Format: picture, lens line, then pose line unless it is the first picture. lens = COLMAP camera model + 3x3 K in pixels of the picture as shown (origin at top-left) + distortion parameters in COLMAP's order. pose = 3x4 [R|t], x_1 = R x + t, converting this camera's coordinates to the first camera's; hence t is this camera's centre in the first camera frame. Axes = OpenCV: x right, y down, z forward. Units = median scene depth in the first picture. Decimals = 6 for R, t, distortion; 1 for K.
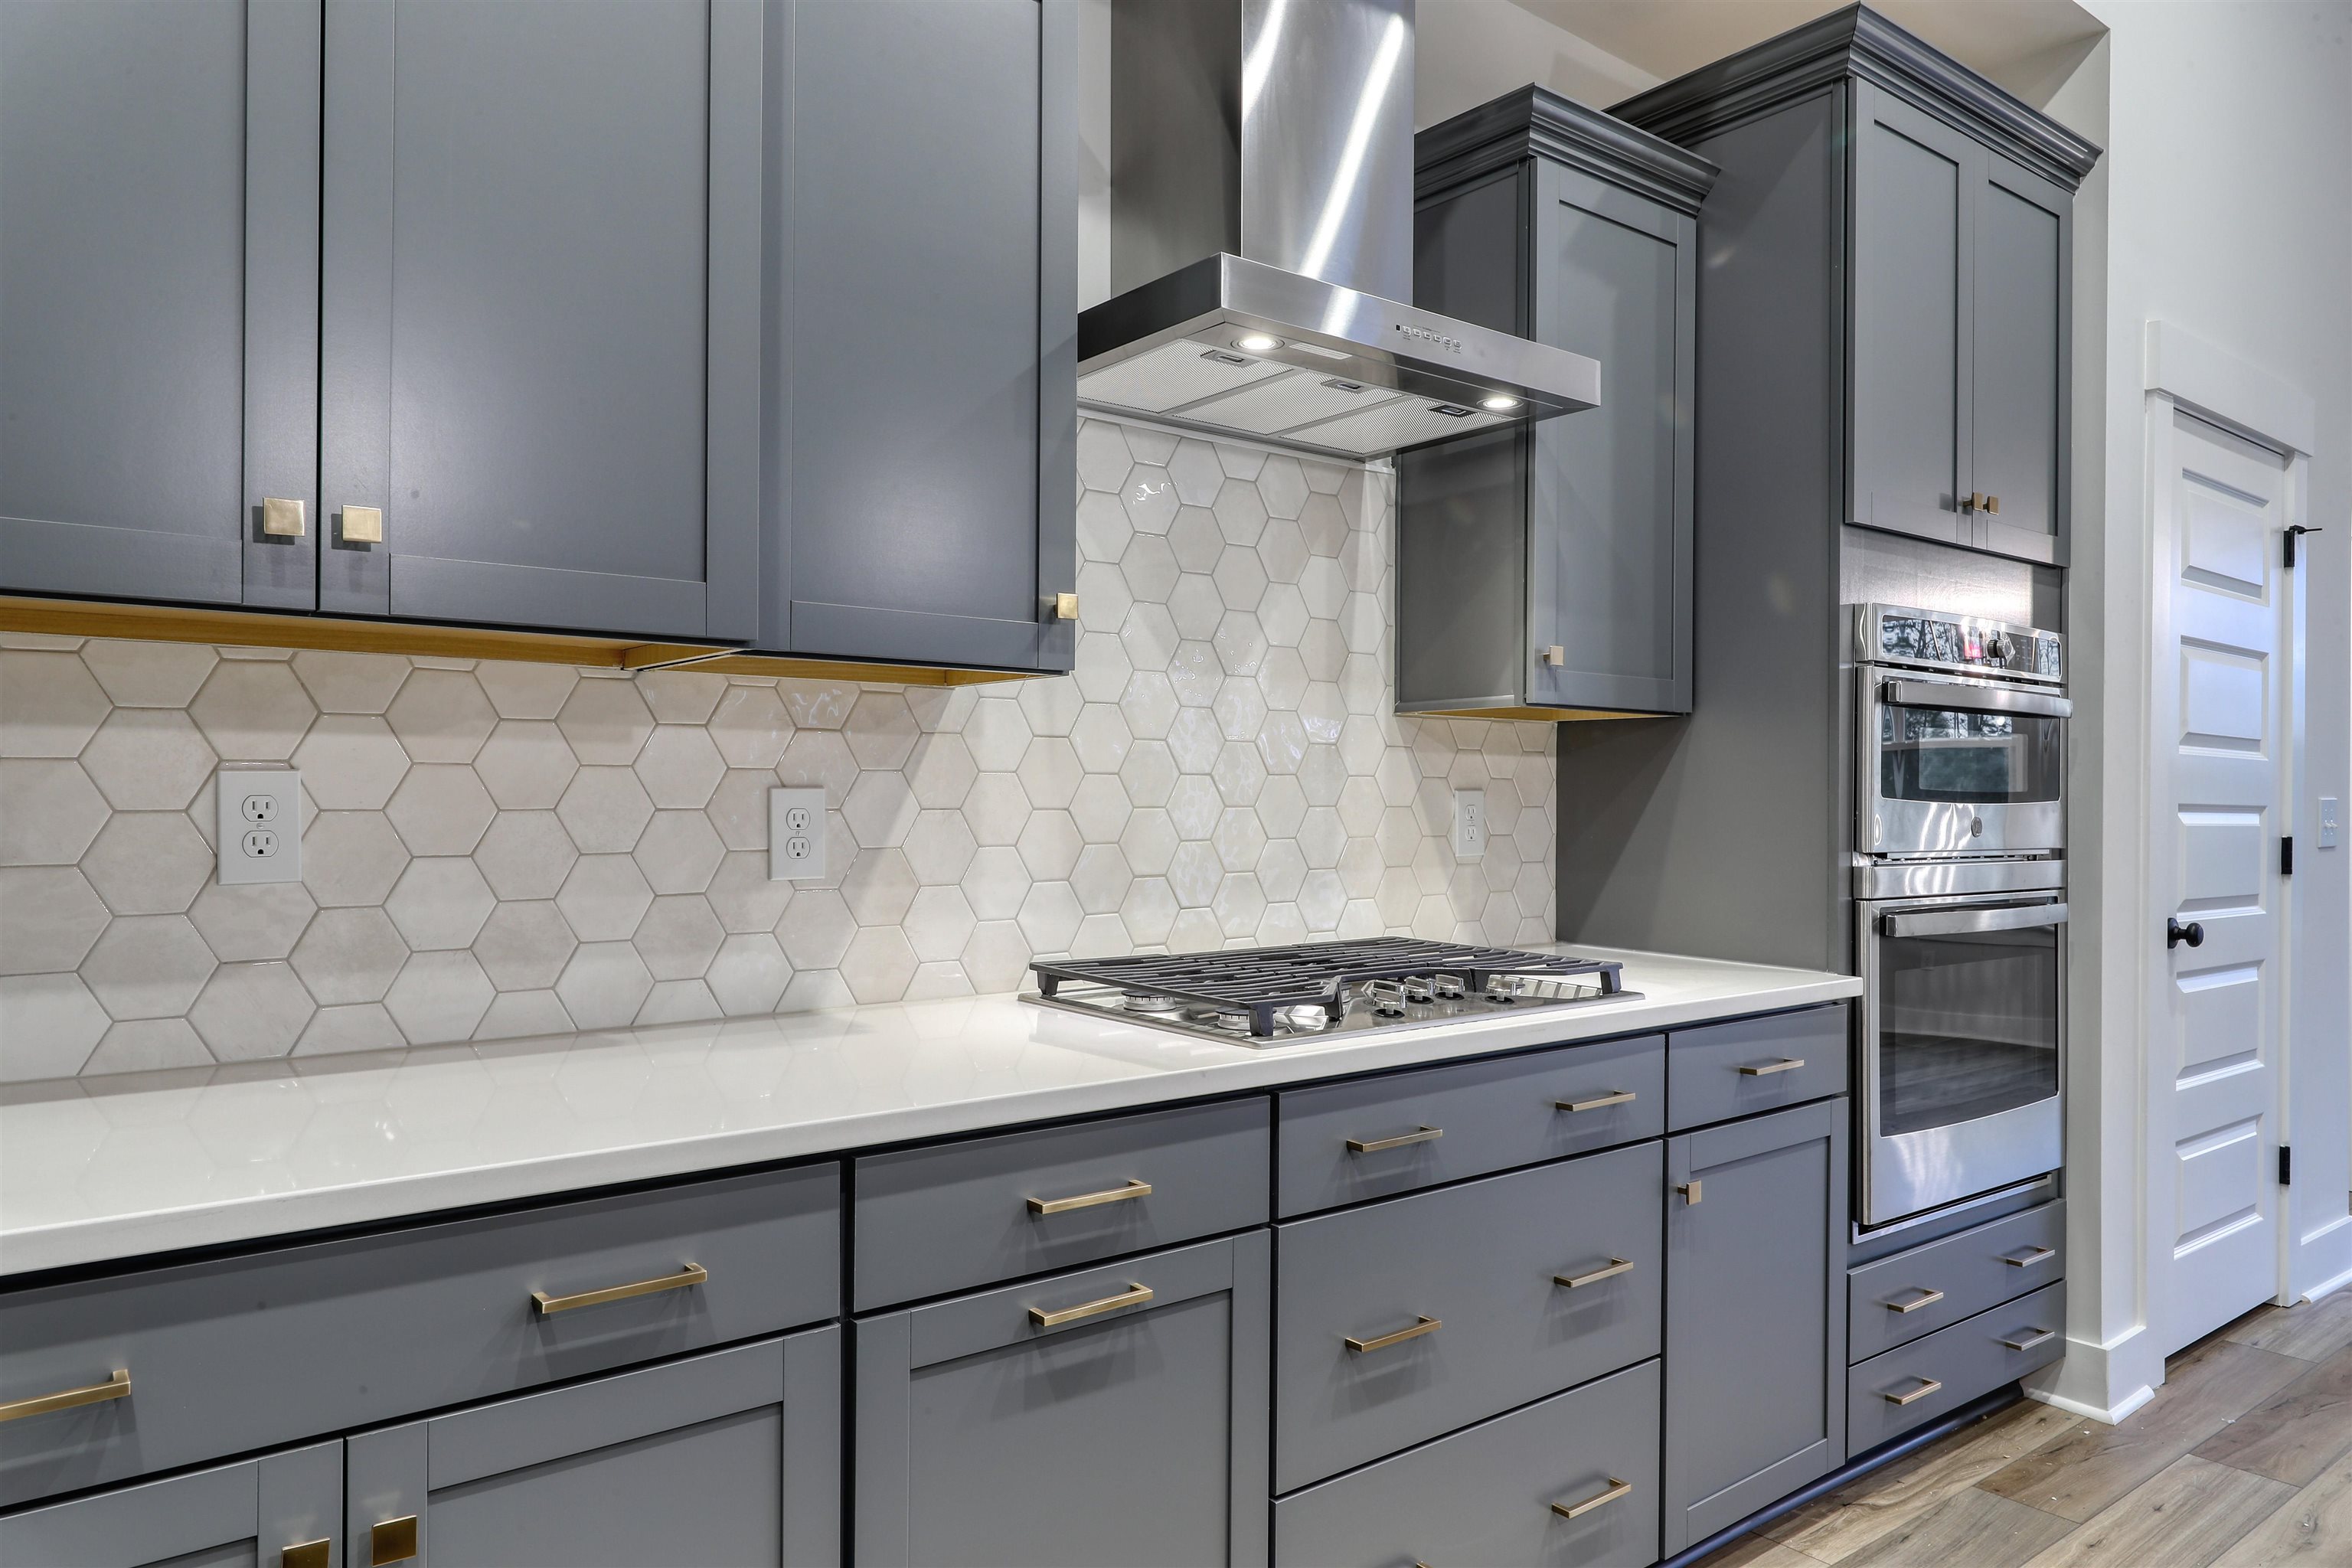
lens RADIAL K [[1550.8, 0, 1176.3], [0, 1550.8, 799.1], [0, 0, 1]] dist [0.002678, 0.003763]
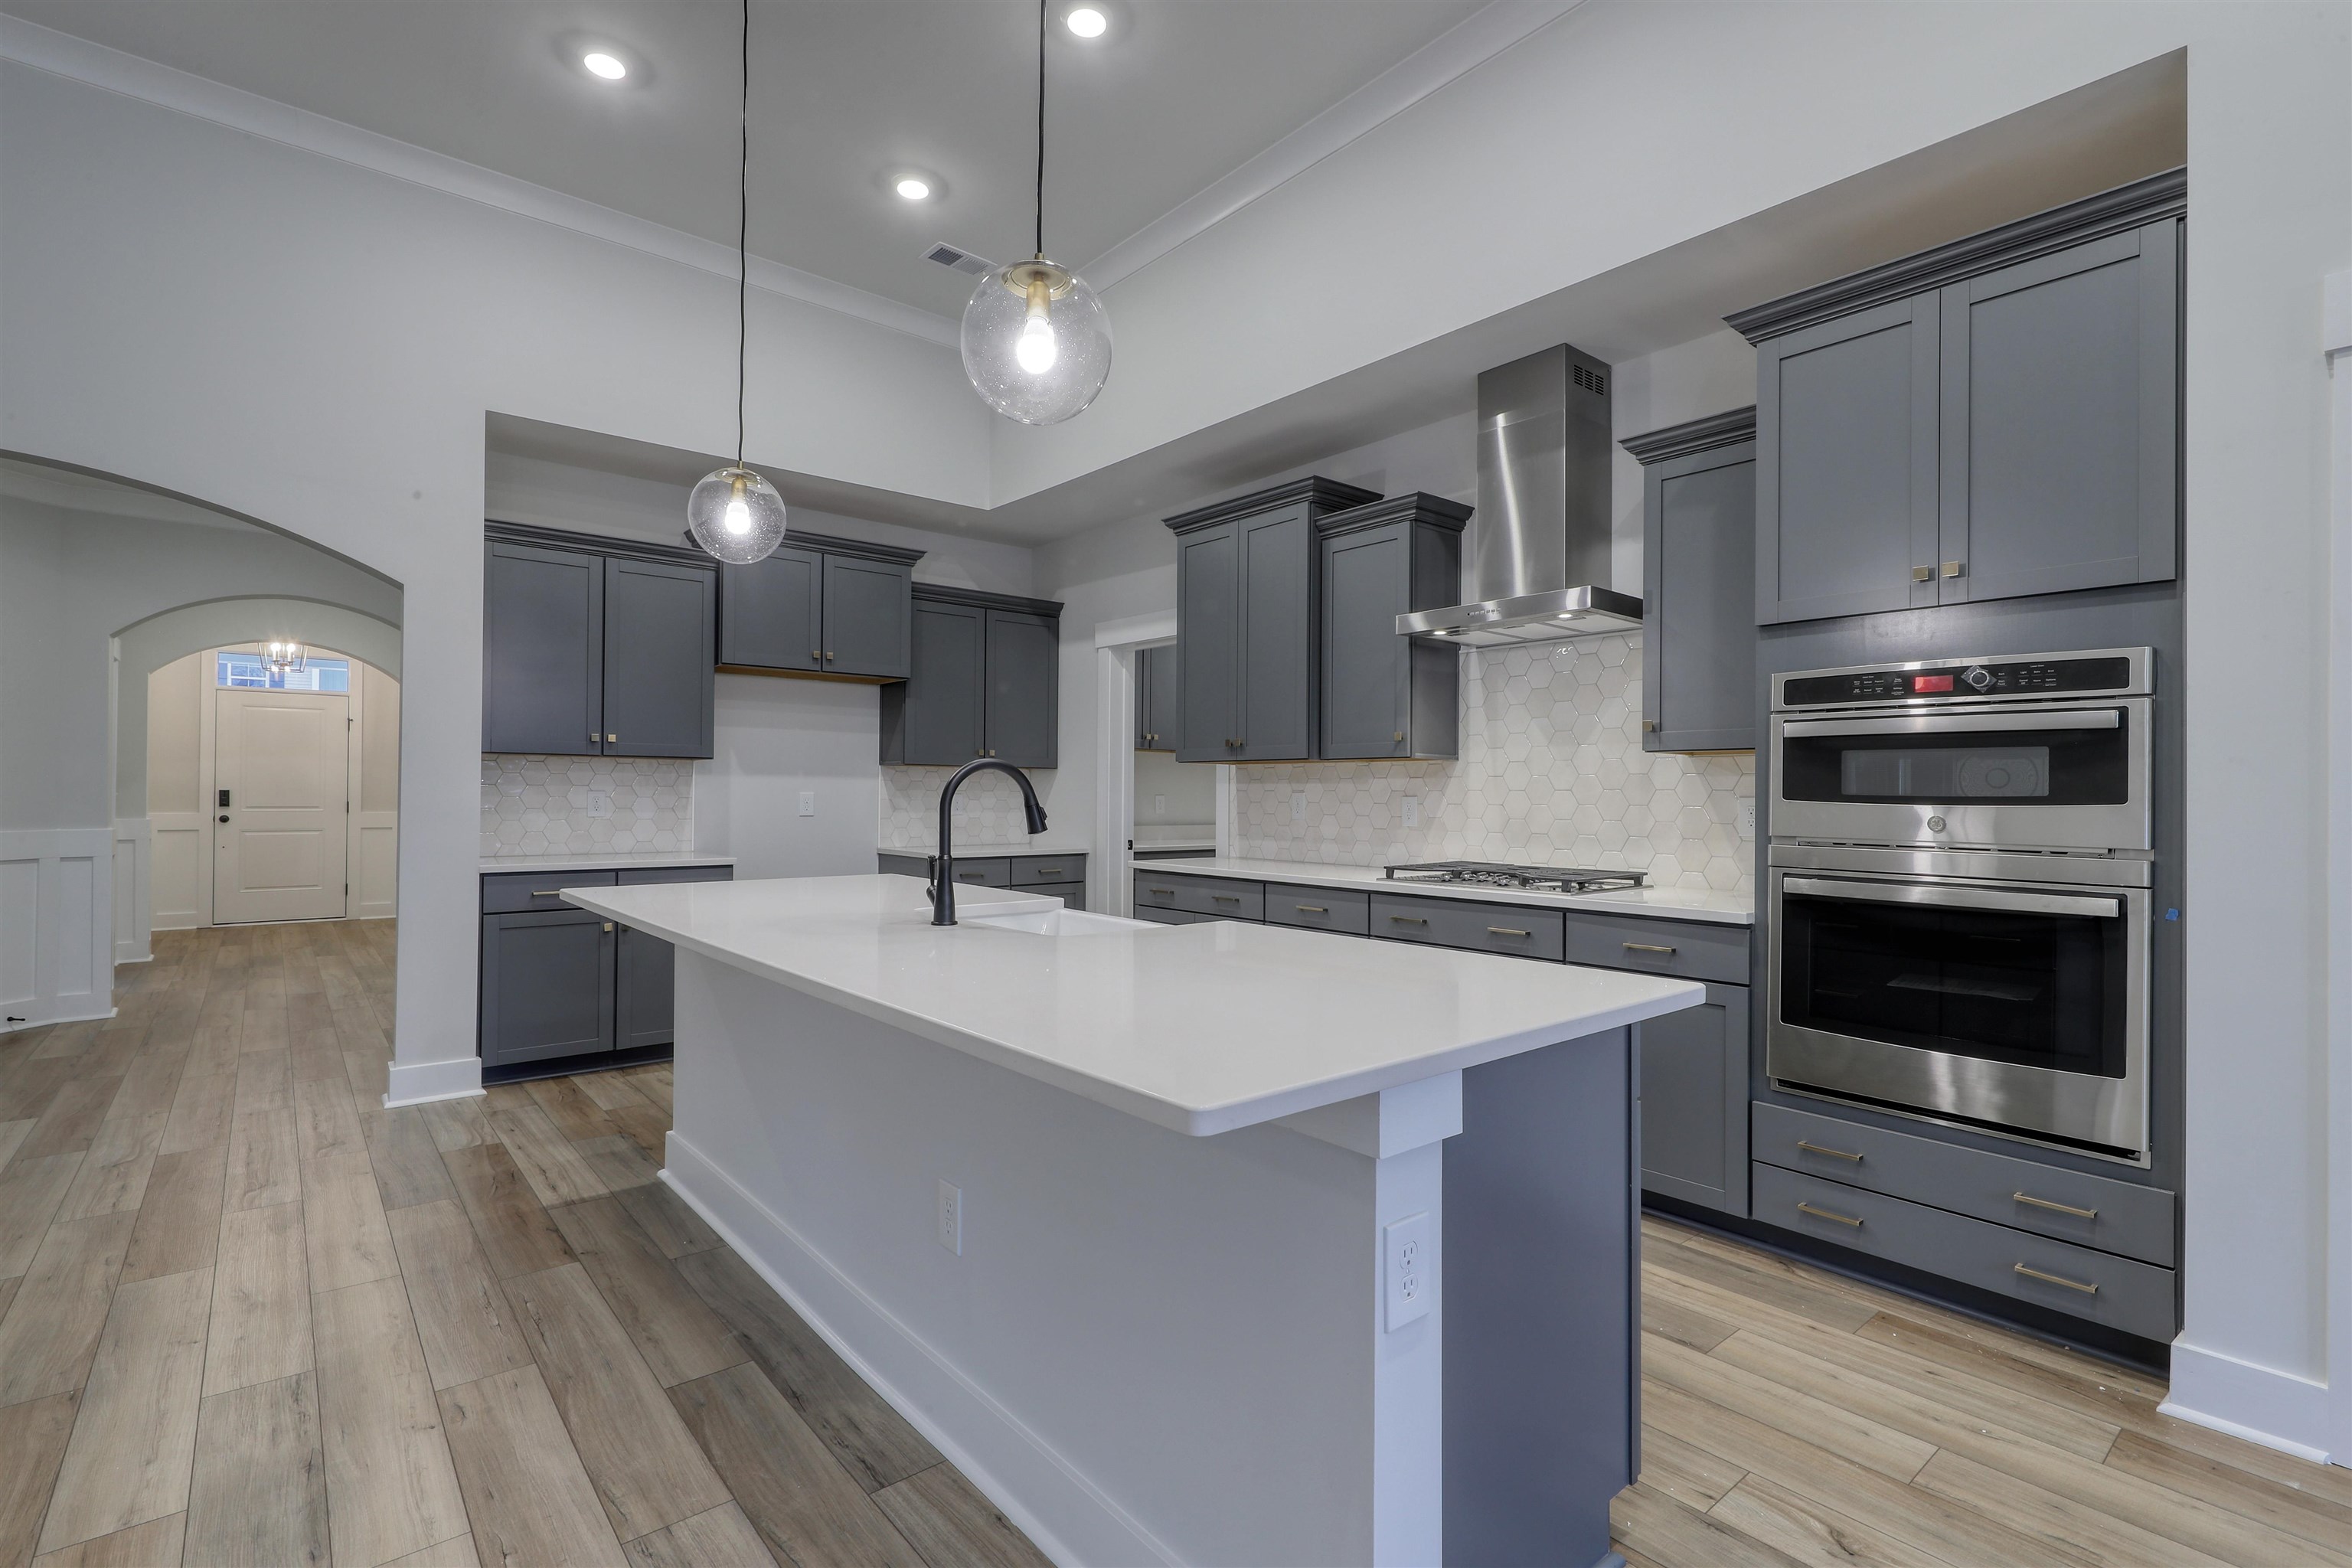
lens RADIAL K [[1112.3, 0, 1174.8], [0, 1112.3, 792.0], [0, 0, 1]] dist [0.003903, 0.000585]
pose [[0.015352, -0.012769, -0.999801, 1.590761], [-0.015640, 0.999793, -0.013009, 0.016070], [0.999760, 0.015837, 0.015149, 0.396657]]
